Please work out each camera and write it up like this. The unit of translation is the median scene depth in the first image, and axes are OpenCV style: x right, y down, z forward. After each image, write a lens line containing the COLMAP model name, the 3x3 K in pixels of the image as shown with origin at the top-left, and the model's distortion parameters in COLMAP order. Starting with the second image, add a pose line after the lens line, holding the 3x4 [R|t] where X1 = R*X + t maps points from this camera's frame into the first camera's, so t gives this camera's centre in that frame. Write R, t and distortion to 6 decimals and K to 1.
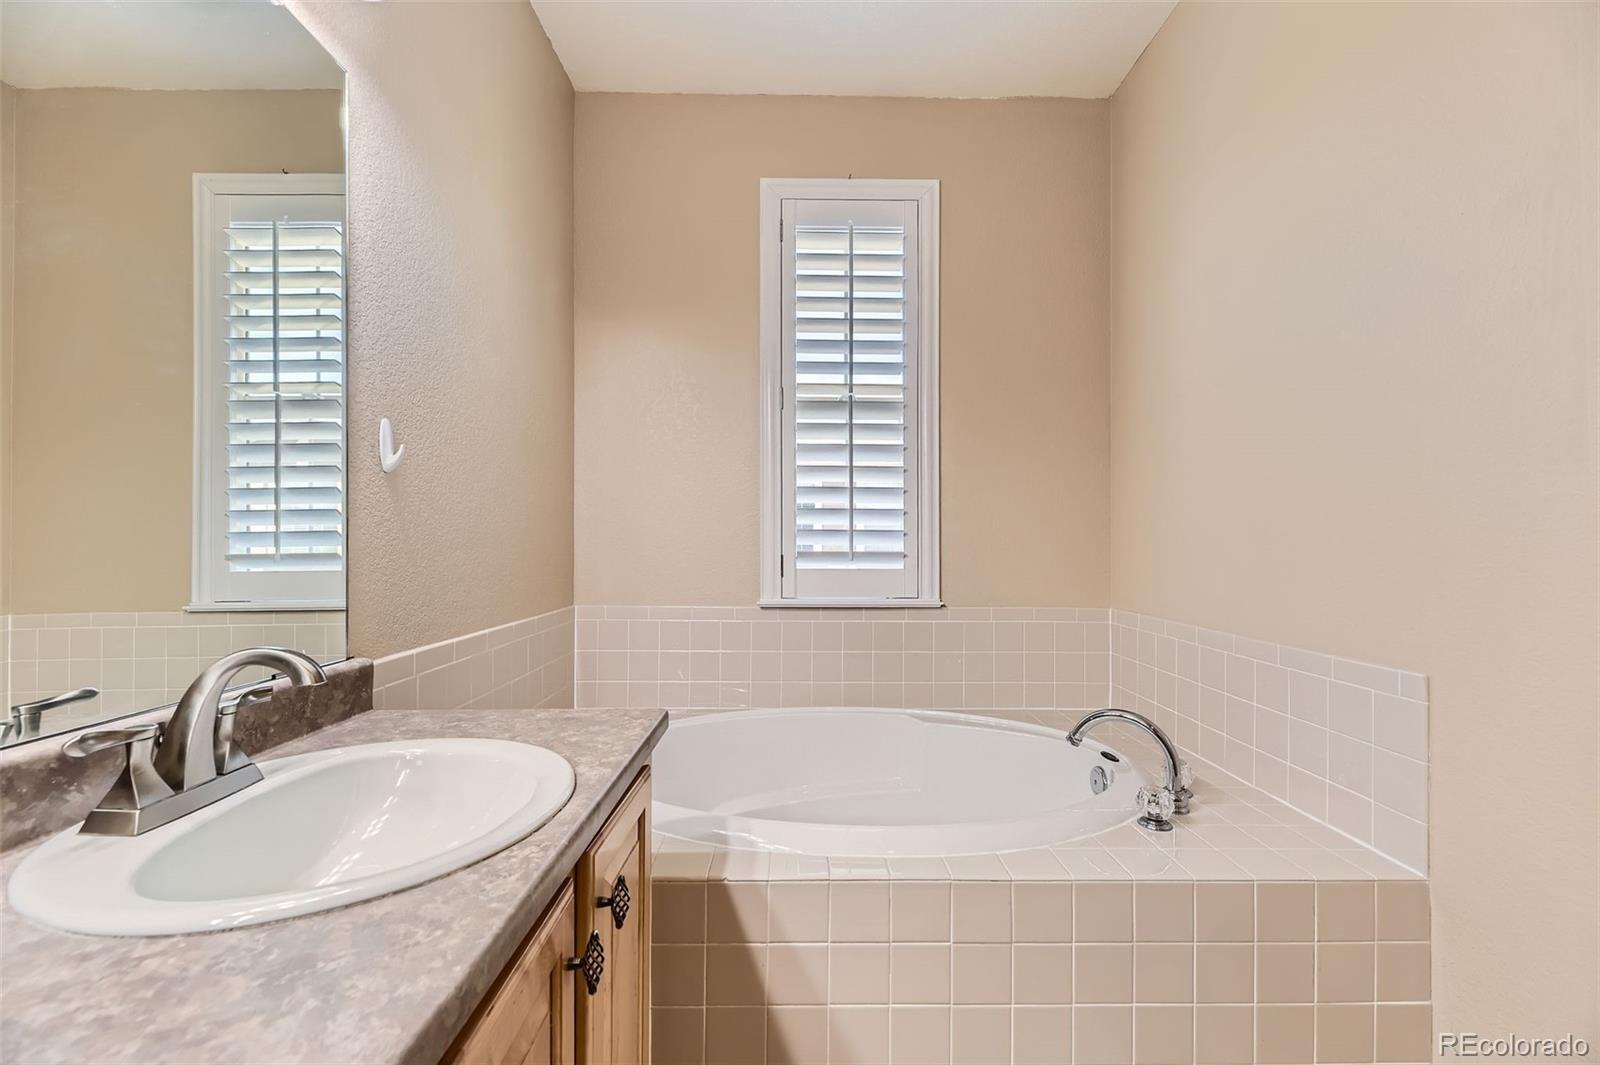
lens RADIAL K [[651.1, 0, 809.6], [0, 651.1, 540.5], [0, 0, 1]] dist [0.006680, -0.000348]
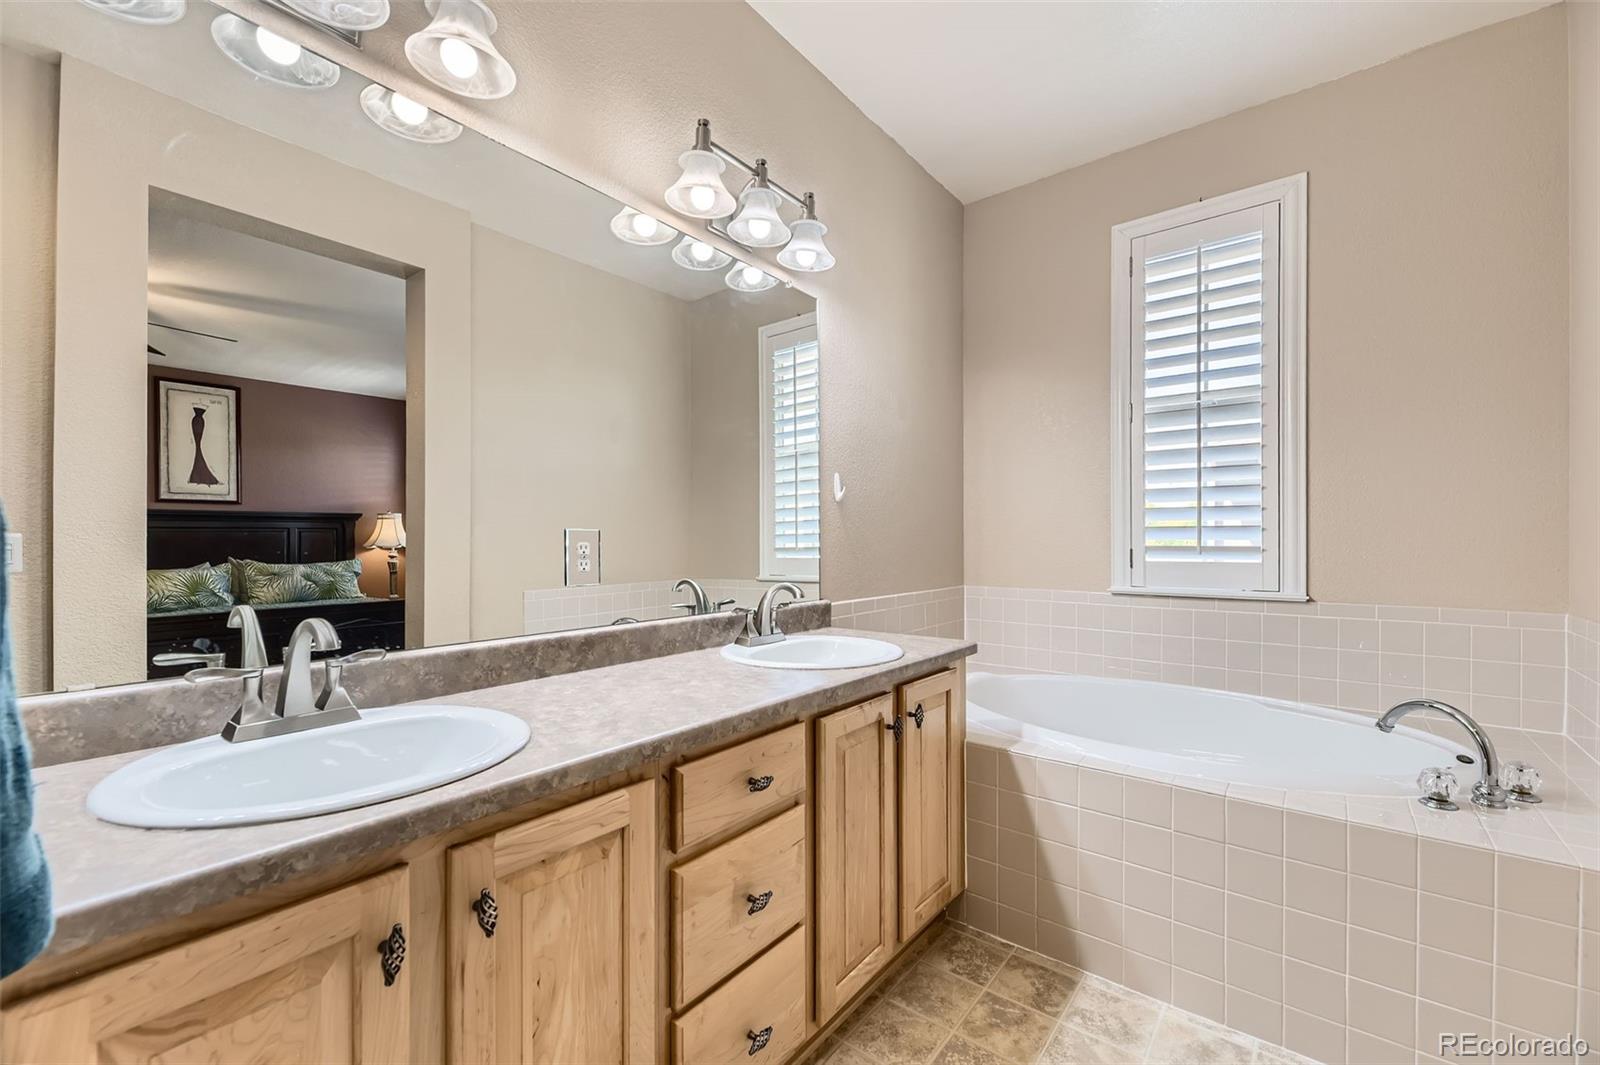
lens RADIAL K [[651.1, 0, 809.6], [0, 651.1, 540.5], [0, 0, 1]] dist [0.006680, -0.000348]
pose [[0.780482, -0.006107, -0.625148, 0.240433], [0.007923, 0.999969, 0.000123, 0.002735], [0.625128, -0.005049, 0.780506, -0.265555]]
